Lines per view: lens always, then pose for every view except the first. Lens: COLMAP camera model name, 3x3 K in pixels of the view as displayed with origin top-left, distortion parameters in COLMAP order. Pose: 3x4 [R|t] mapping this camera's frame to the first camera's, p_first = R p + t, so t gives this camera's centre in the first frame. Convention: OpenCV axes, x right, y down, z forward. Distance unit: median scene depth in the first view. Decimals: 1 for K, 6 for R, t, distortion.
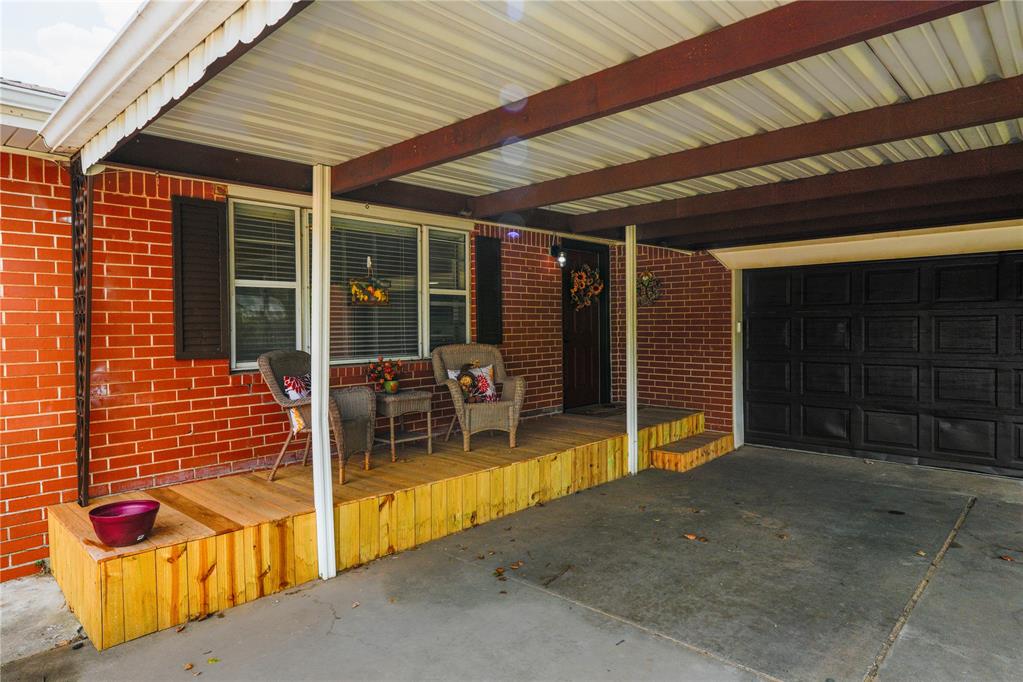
lens RADIAL K [[598.3, 0, 511.5], [0, 598.3, 341.0], [0, 0, 1]] dist [-0.002003, -0.000242]
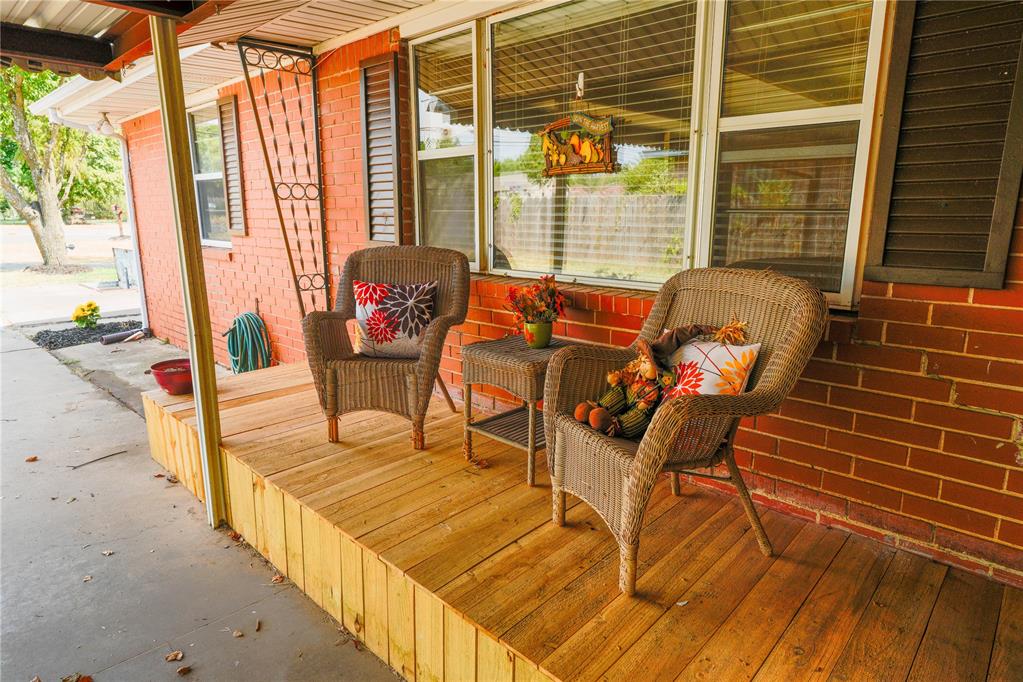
lens RADIAL K [[598.3, 0, 511.5], [0, 598.3, 341.0], [0, 0, 1]] dist [-0.002003, -0.000242]
pose [[0.007754, 0.224122, -0.974530, 0.312915], [-0.022784, 0.974346, 0.223898, -0.031756], [0.999710, 0.020468, 0.012662, 0.936552]]
